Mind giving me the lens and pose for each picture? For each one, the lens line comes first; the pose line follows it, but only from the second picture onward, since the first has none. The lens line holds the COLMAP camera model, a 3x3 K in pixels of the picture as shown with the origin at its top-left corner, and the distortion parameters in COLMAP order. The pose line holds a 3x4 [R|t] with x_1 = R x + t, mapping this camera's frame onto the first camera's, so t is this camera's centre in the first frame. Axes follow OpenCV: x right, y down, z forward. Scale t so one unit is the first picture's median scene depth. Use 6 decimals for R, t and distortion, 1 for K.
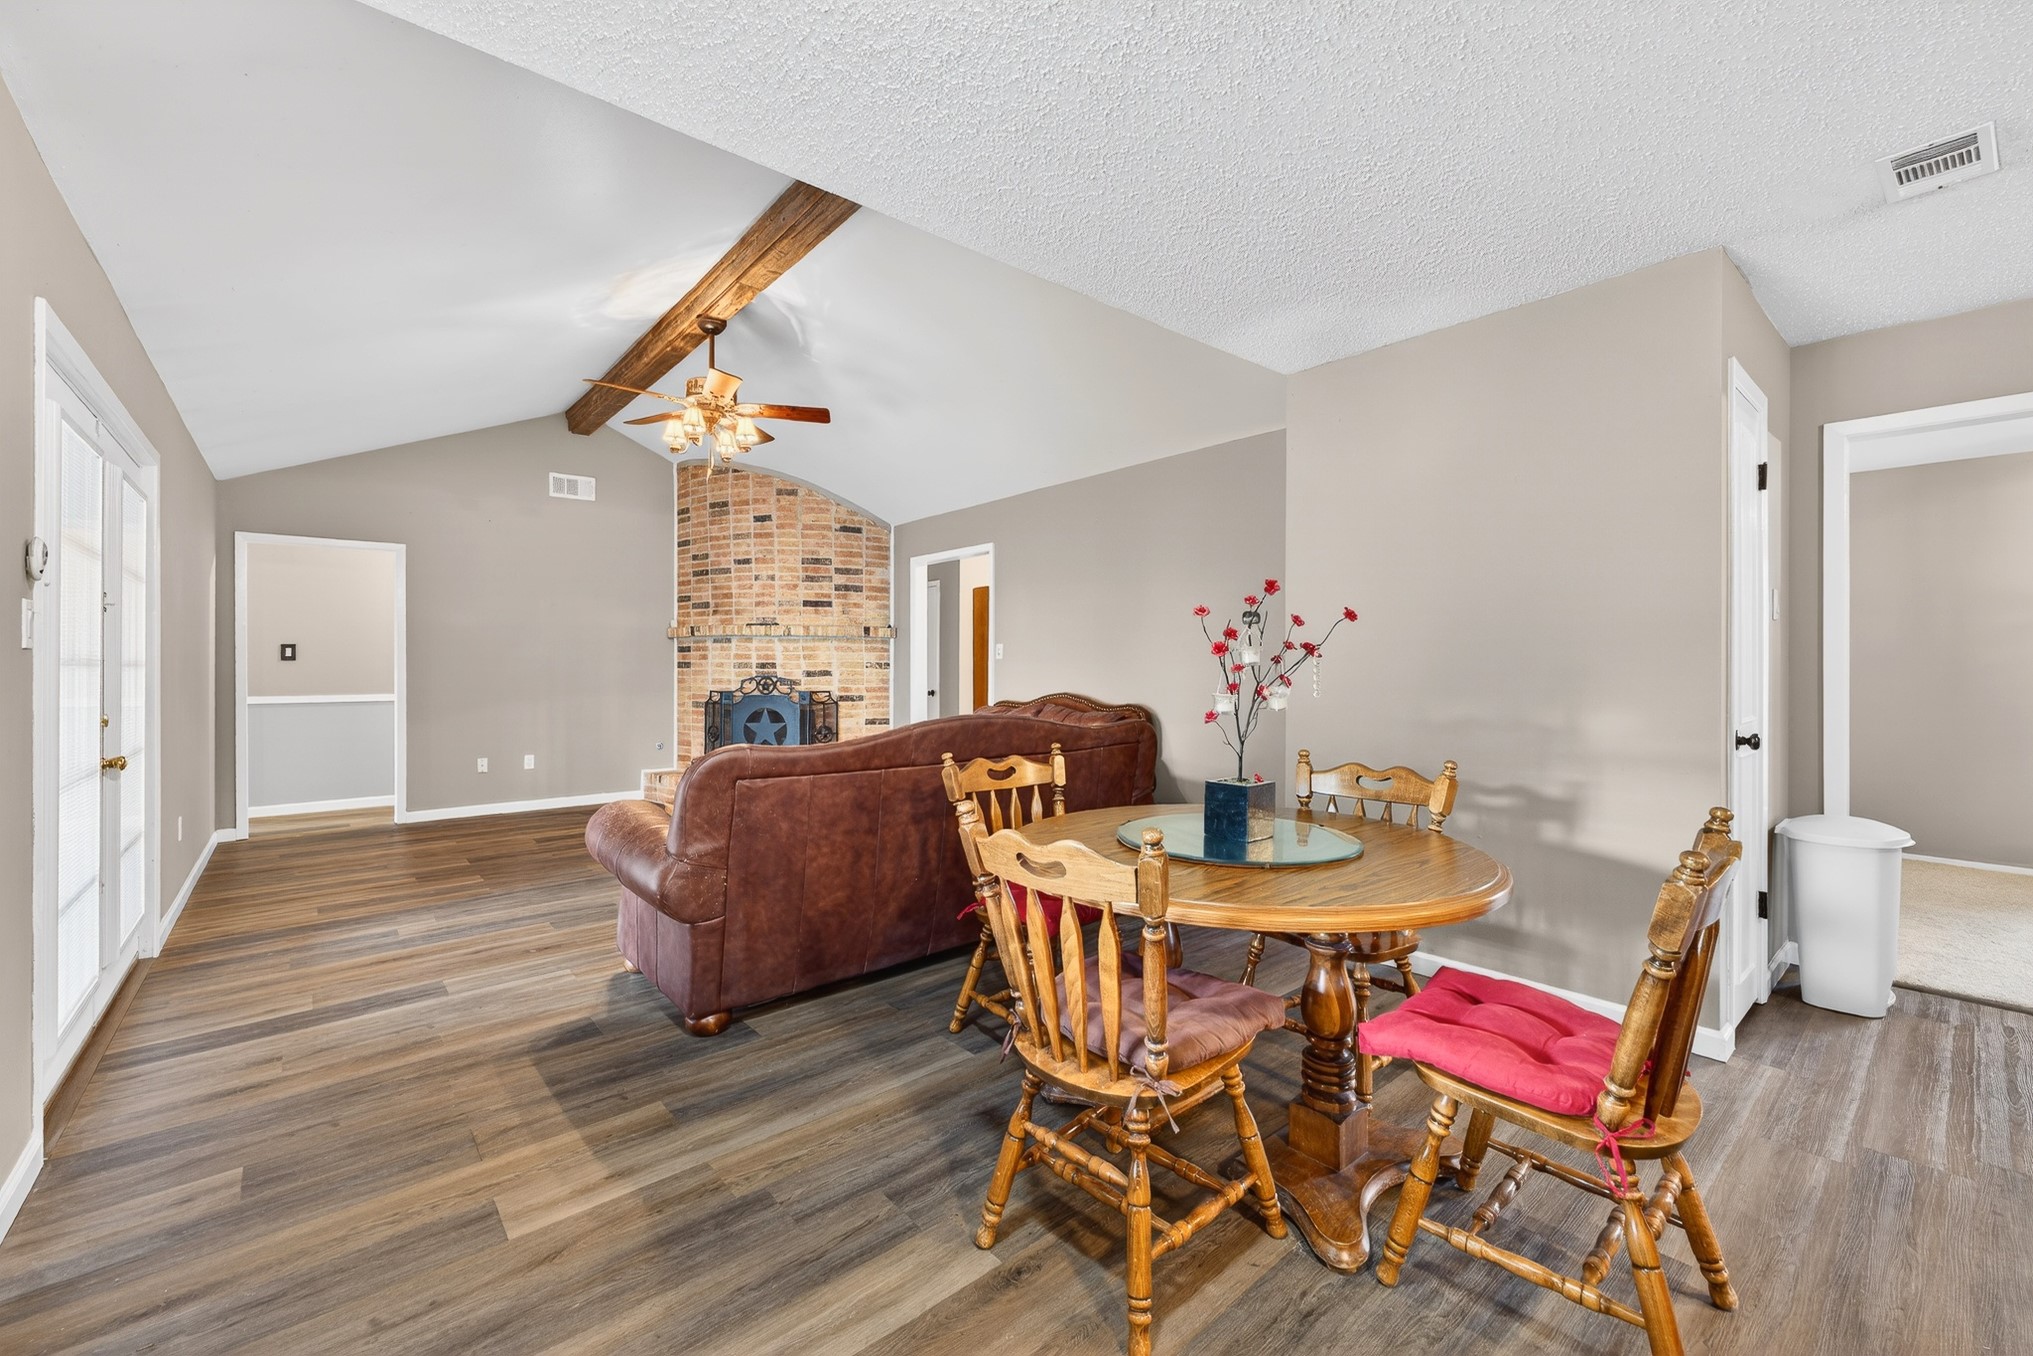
lens RADIAL K [[827.1, 0, 1009.2], [0, 827.1, 669.6], [0, 0, 1]] dist [-0.000679, -0.000004]
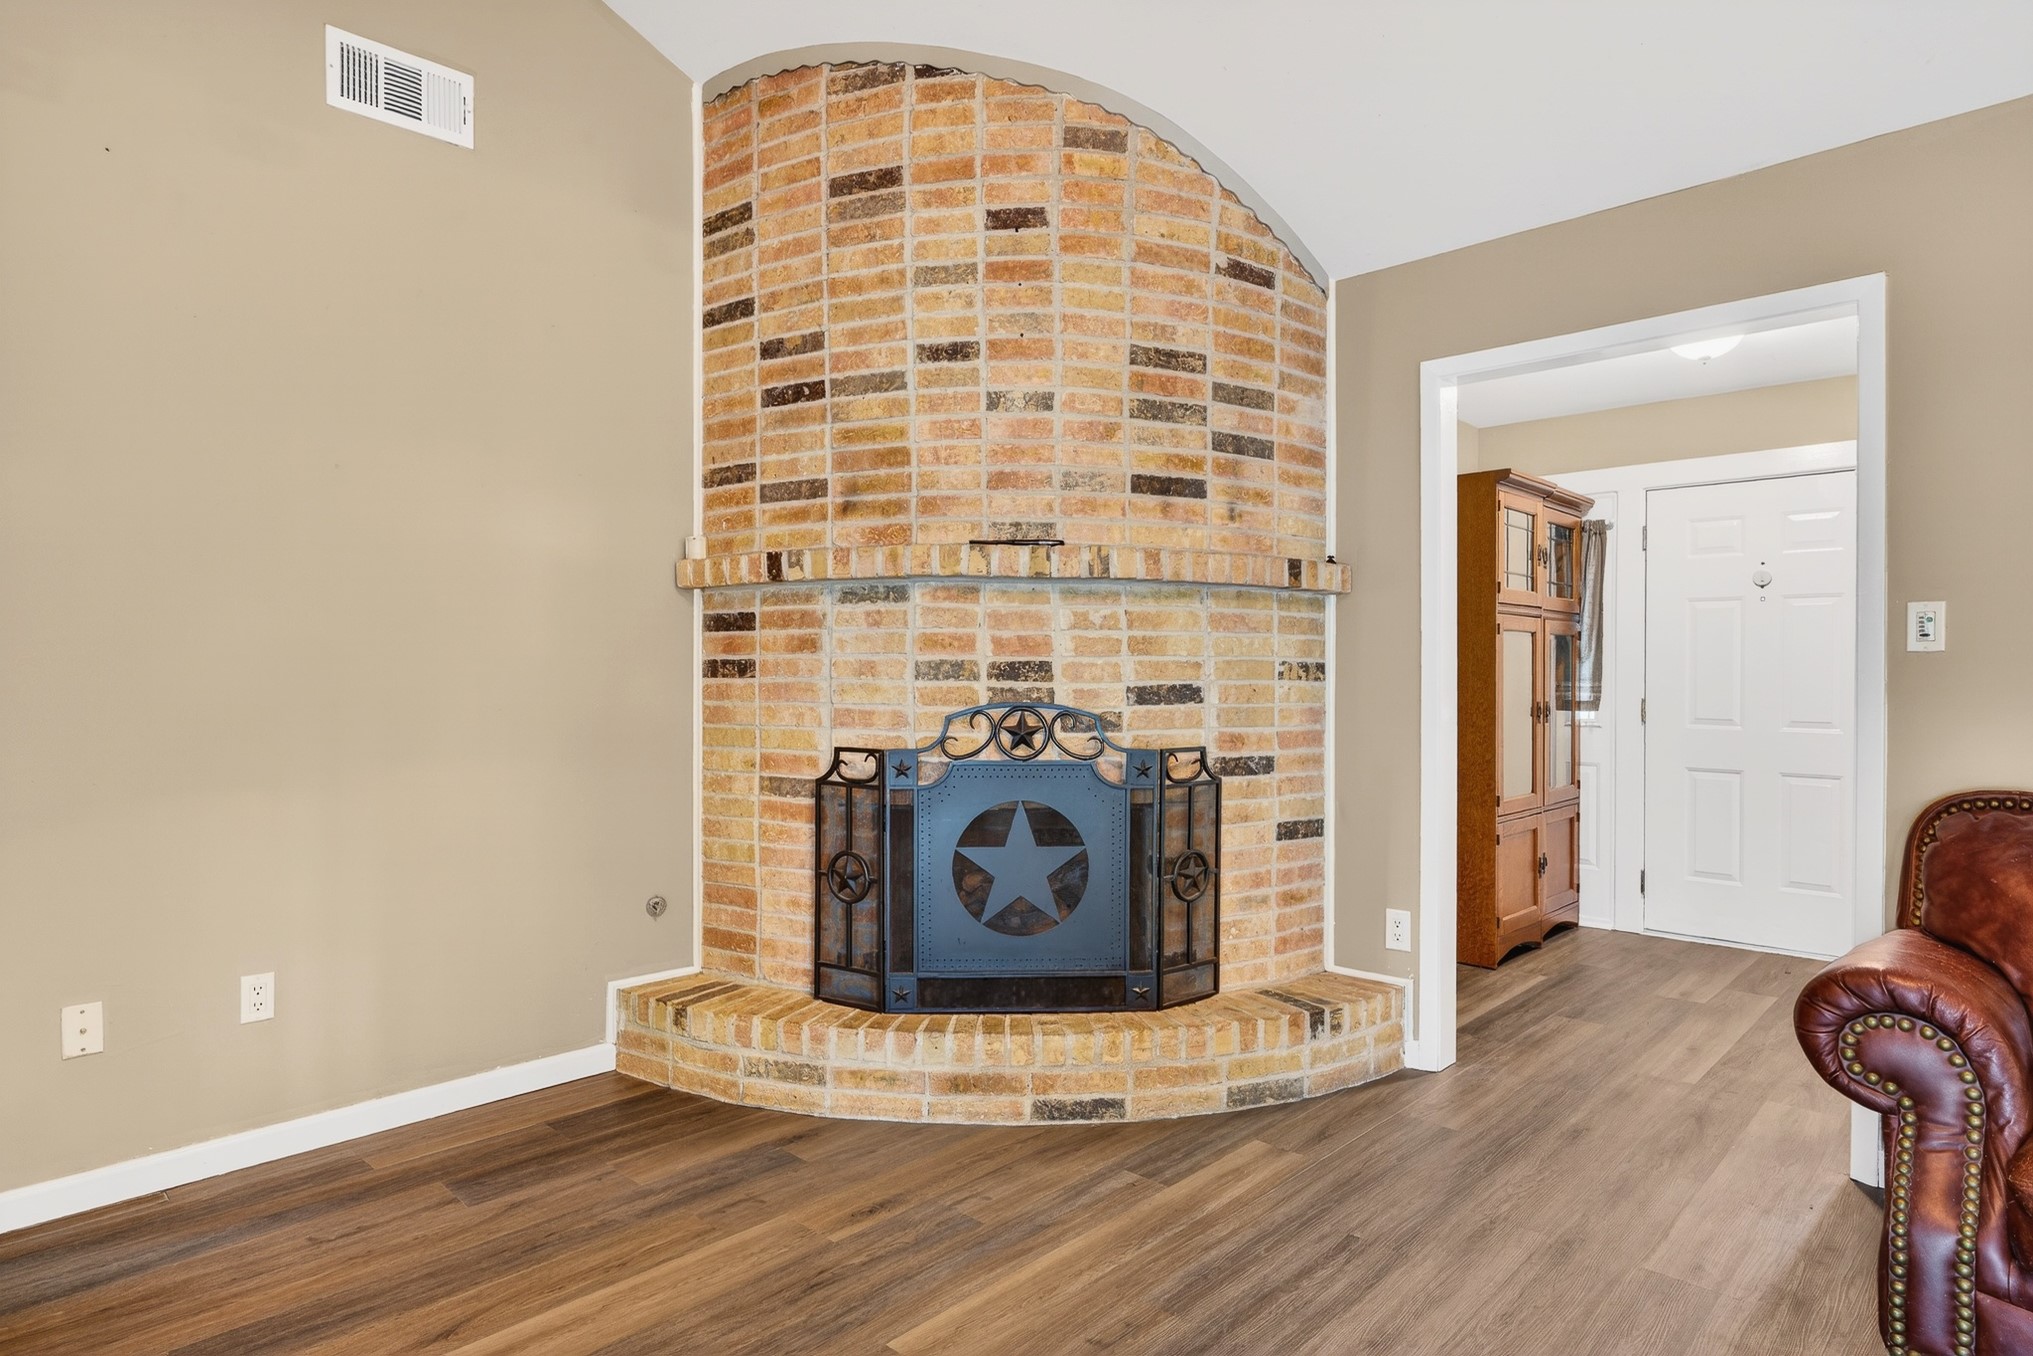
lens RADIAL K [[1093.7, 0, 1023.7], [0, 1093.7, 680.3], [0, 0, 1]] dist [-0.016247, 0.000700]
pose [[0.994100, 0.000496, 0.108463, -0.337551], [-0.001218, 0.999977, 0.006600, -0.003990], [-0.108457, -0.006693, 0.994079, 0.565397]]
